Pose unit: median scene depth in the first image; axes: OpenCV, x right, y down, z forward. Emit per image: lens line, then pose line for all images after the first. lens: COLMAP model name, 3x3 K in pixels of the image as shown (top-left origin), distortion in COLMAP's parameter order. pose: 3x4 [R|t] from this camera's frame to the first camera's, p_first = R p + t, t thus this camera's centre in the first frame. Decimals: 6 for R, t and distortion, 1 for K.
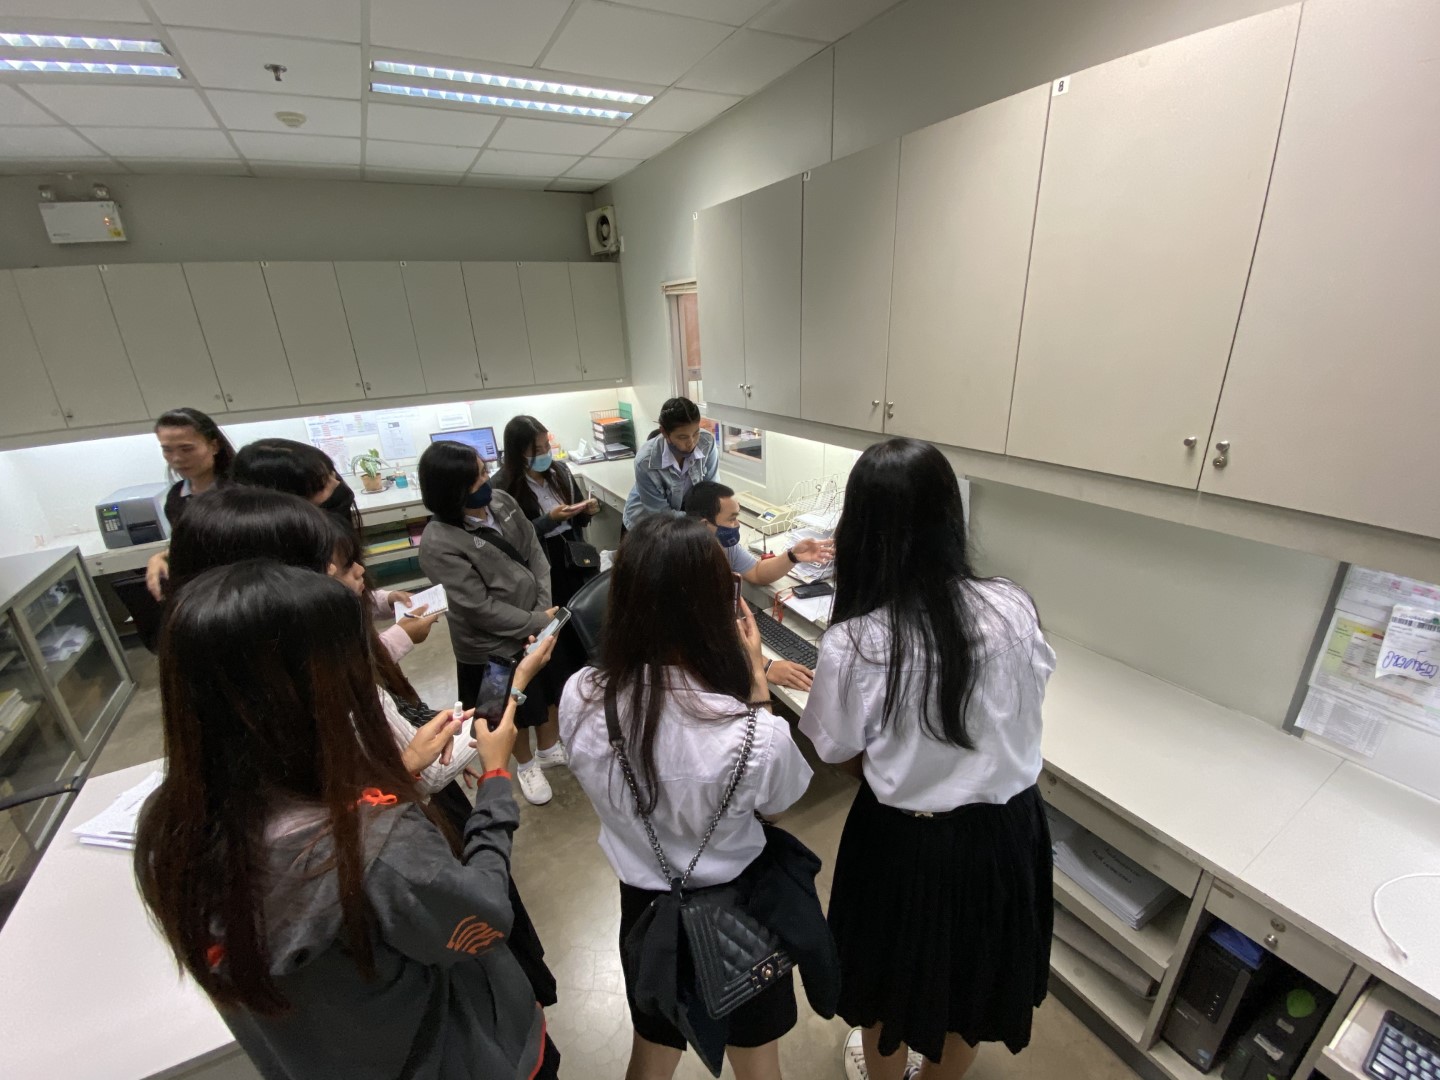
lens RADIAL K [[579.2, 0, 711.3], [0, 579.2, 547.9], [0, 0, 1]] dist [0.013168, -0.017854]
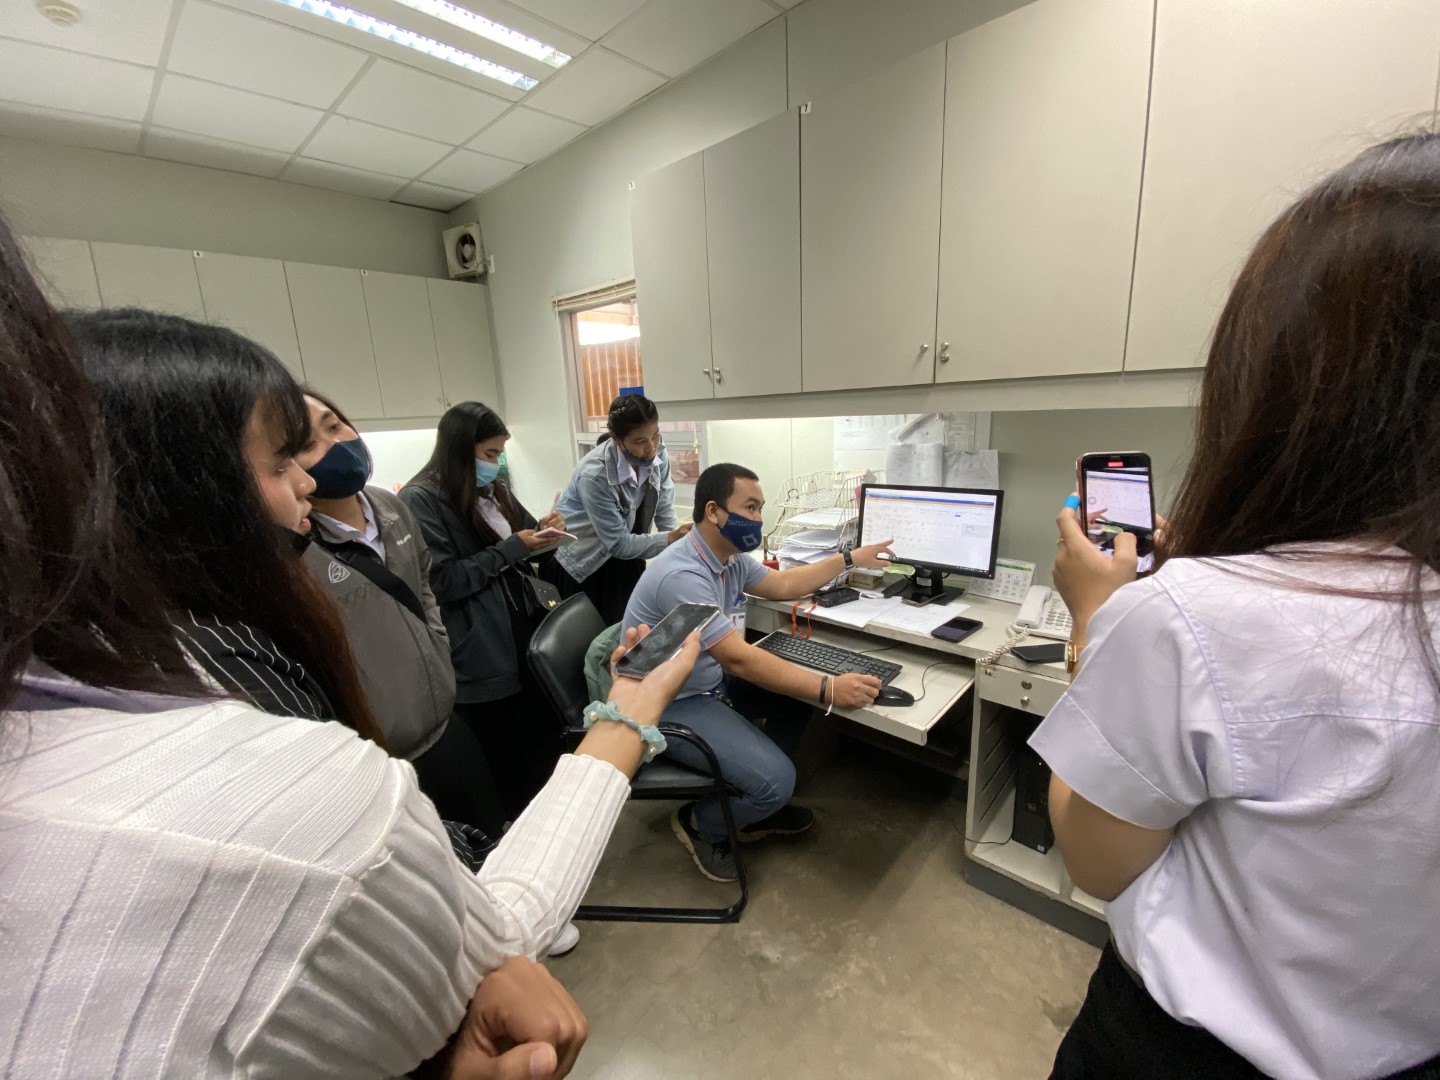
lens RADIAL K [[579.2, 0, 711.3], [0, 579.2, 547.9], [0, 0, 1]] dist [0.013168, -0.017854]
pose [[0.952925, -0.068111, 0.295456, -0.243473], [0.111818, 0.984701, -0.133644, 0.100125], [-0.281833, 0.160390, 0.945962, 0.284100]]
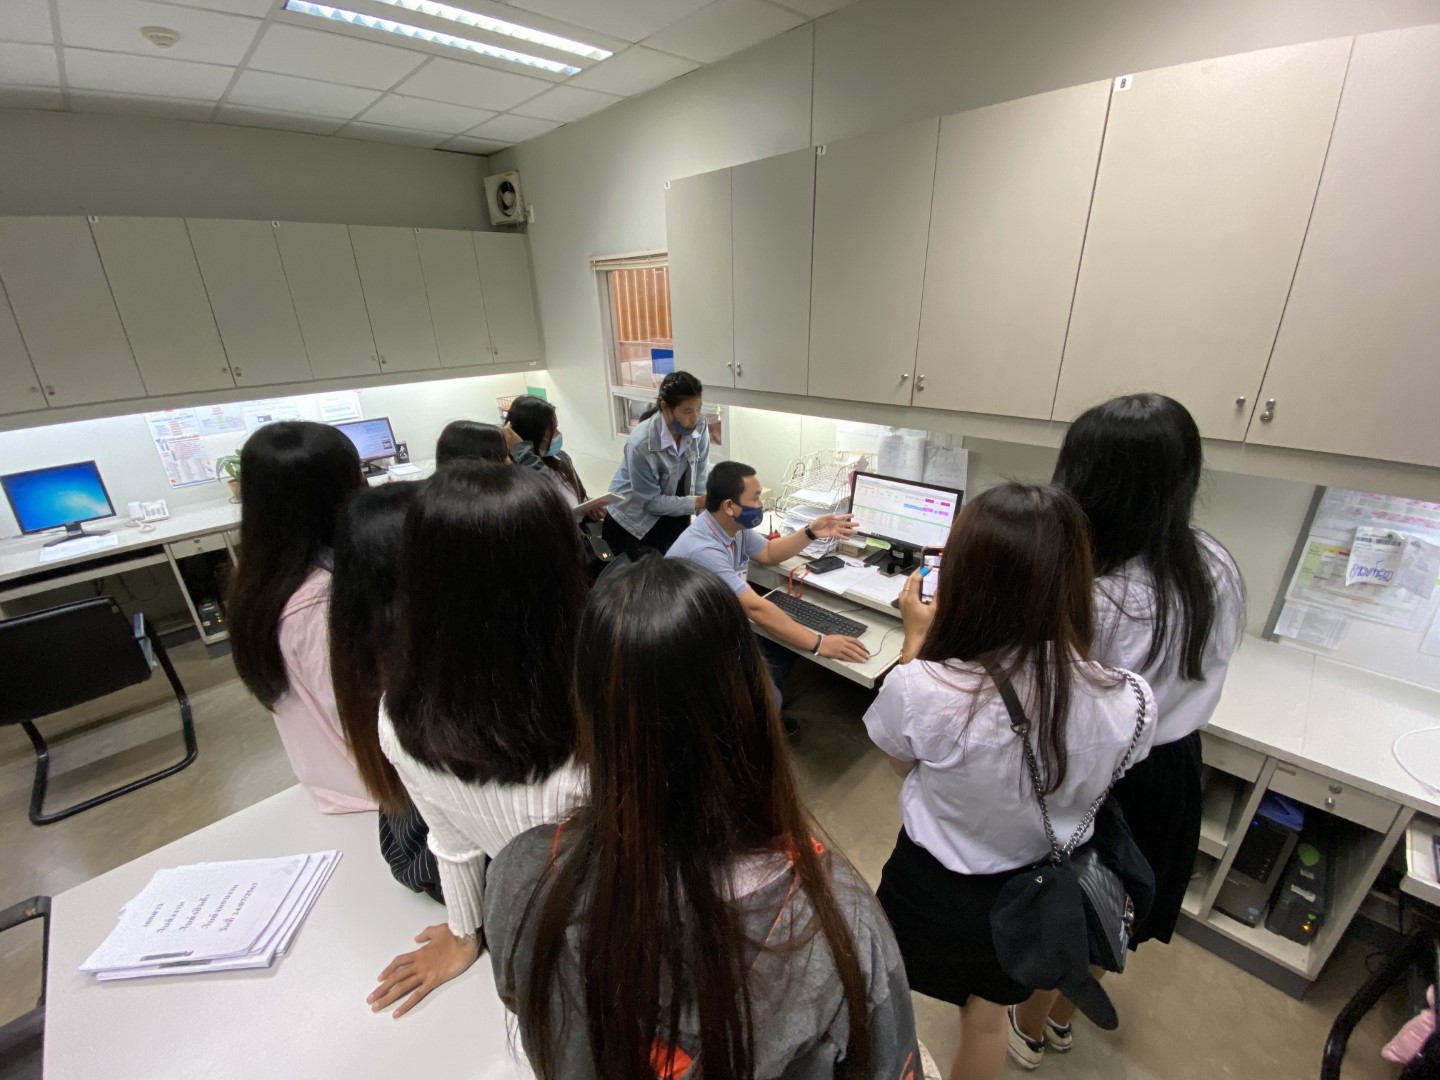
lens RADIAL K [[579.2, 0, 711.3], [0, 579.2, 547.9], [0, 0, 1]] dist [0.013168, -0.017854]
pose [[0.966251, -0.082751, 0.243950, -0.282904], [0.078019, 0.996530, 0.029011, -0.001849], [-0.245504, -0.008999, 0.969354, 0.064440]]
